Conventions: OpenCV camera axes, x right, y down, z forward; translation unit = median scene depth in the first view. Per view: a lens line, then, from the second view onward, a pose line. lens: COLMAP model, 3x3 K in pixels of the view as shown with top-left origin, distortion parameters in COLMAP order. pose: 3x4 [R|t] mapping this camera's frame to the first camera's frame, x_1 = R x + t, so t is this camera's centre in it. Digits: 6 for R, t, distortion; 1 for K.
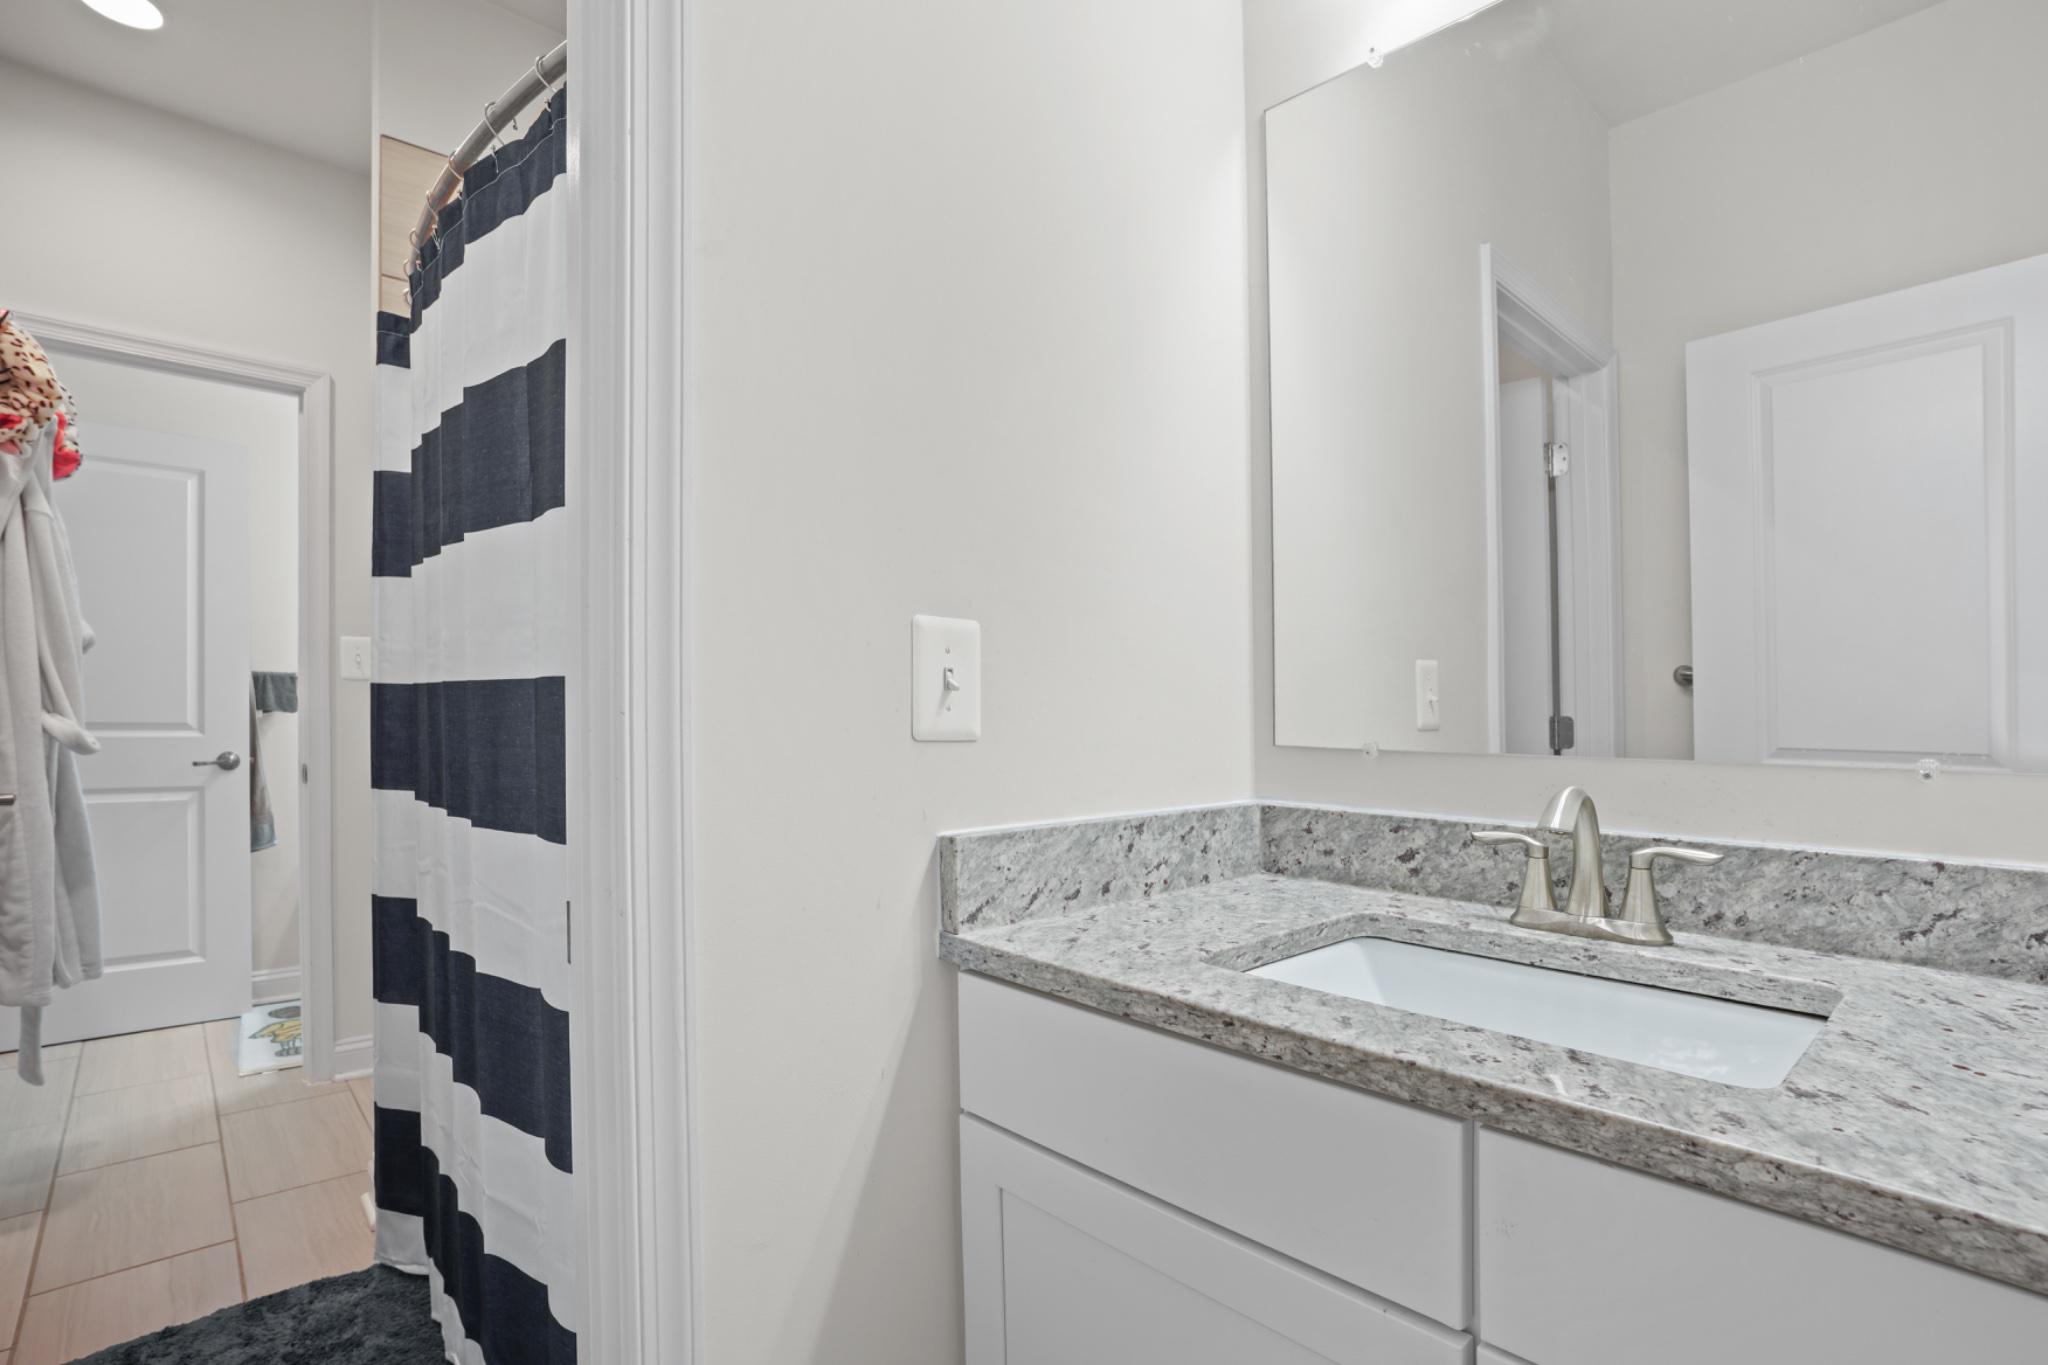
lens RADIAL K [[960.1, 0, 1025.9], [0, 960.1, 692.2], [0, 0, 1]] dist [-0.085140, 0.036161]
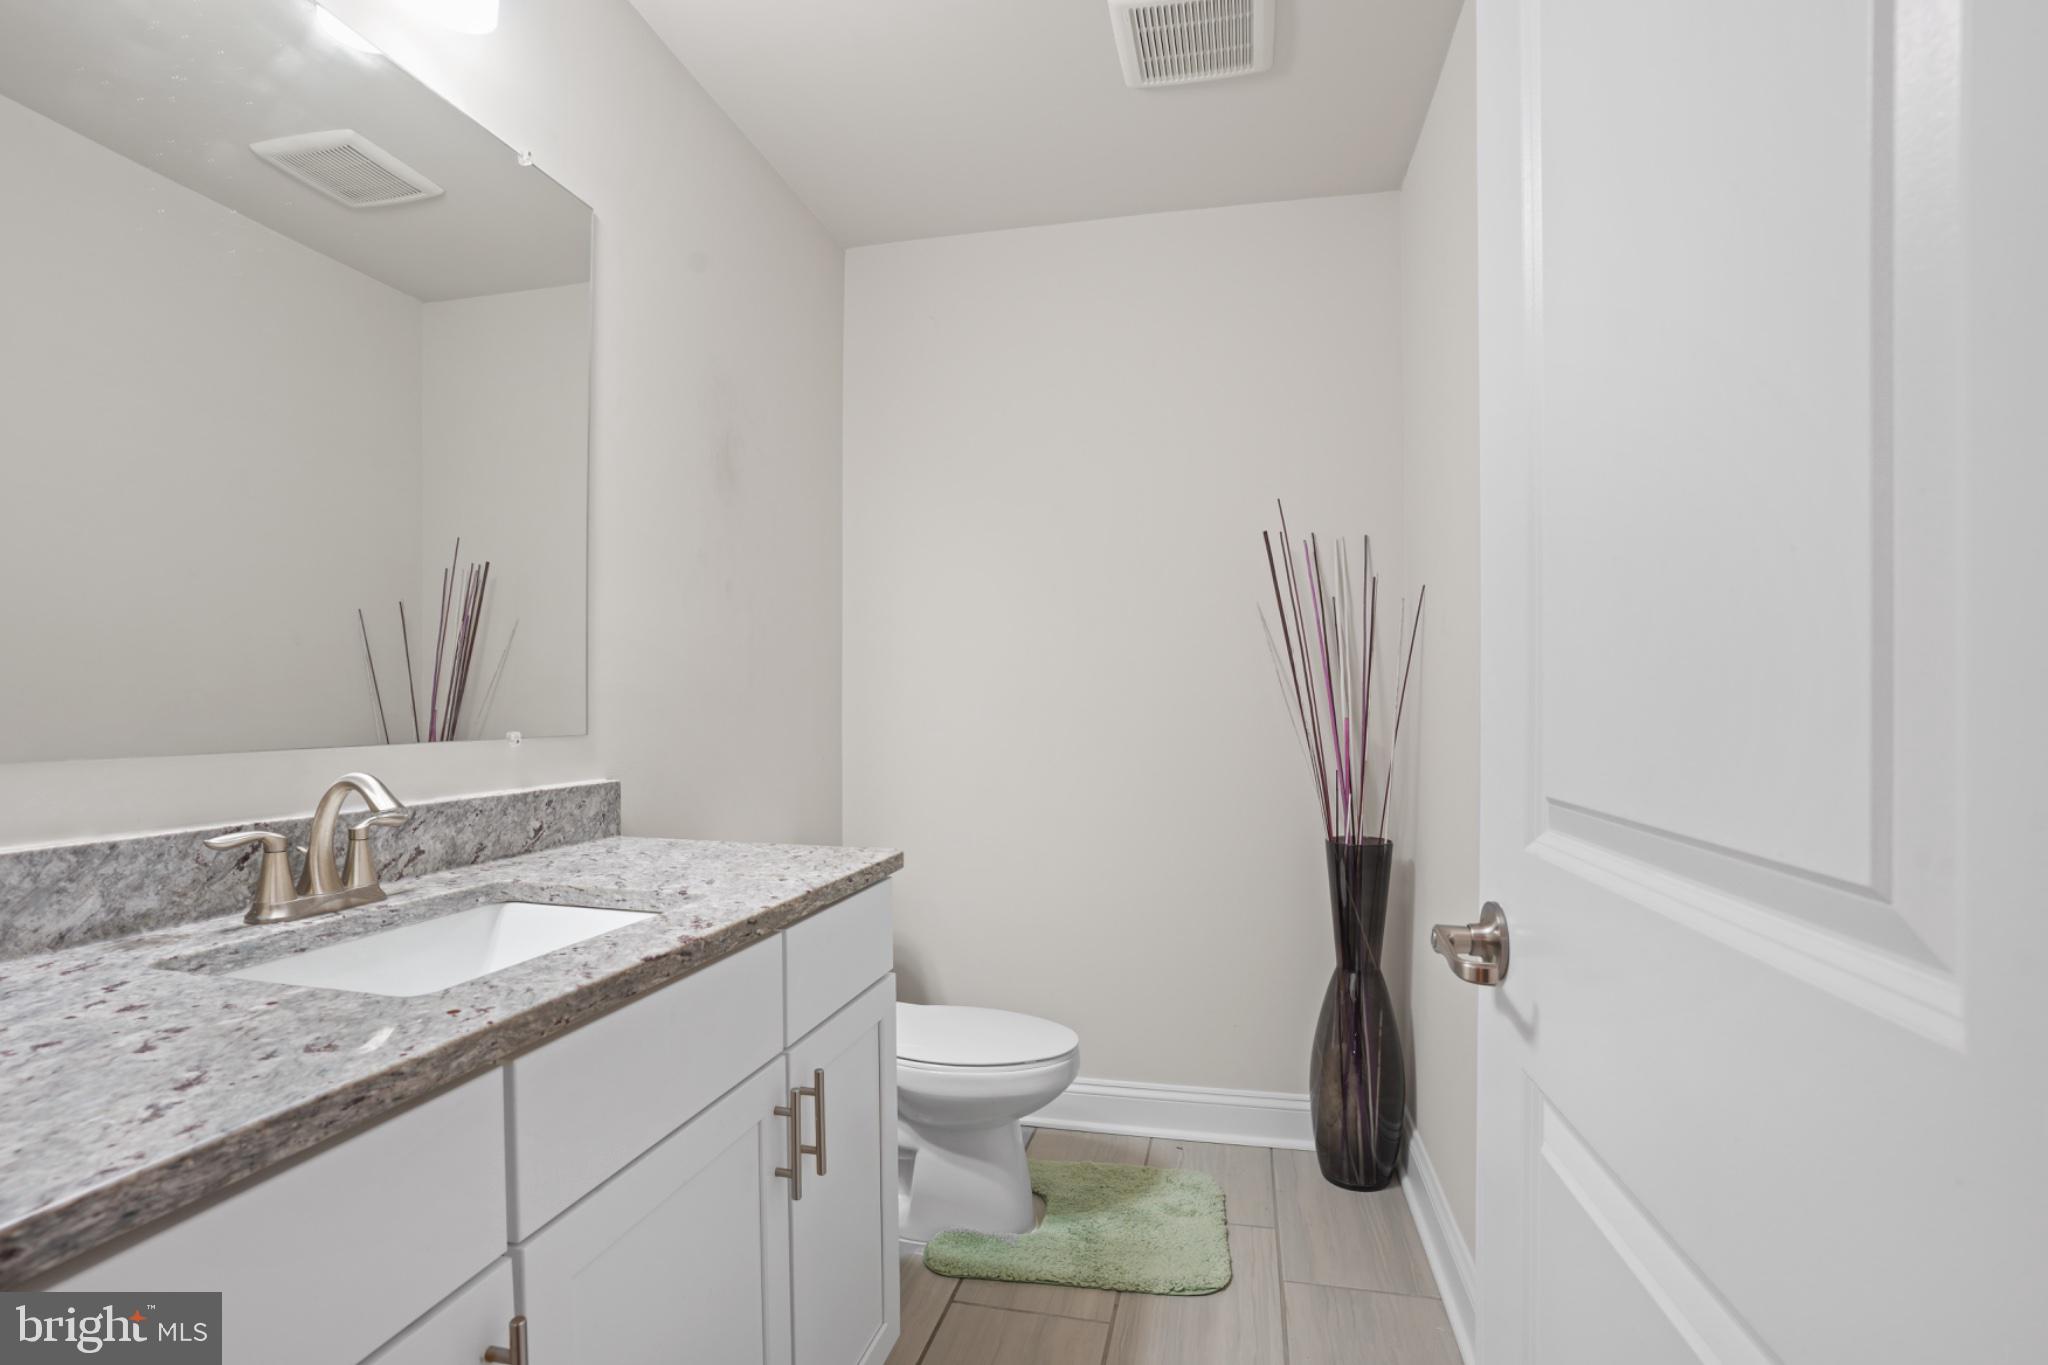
lens RADIAL K [[960.1, 0, 1025.9], [0, 960.1, 692.2], [0, 0, 1]] dist [-0.085140, 0.036161]
pose [[-0.566633, 0.005918, 0.823949, -0.790453], [0.008423, 0.999964, -0.001390, 0.026456], [-0.823927, 0.006152, -0.566662, 1.098959]]
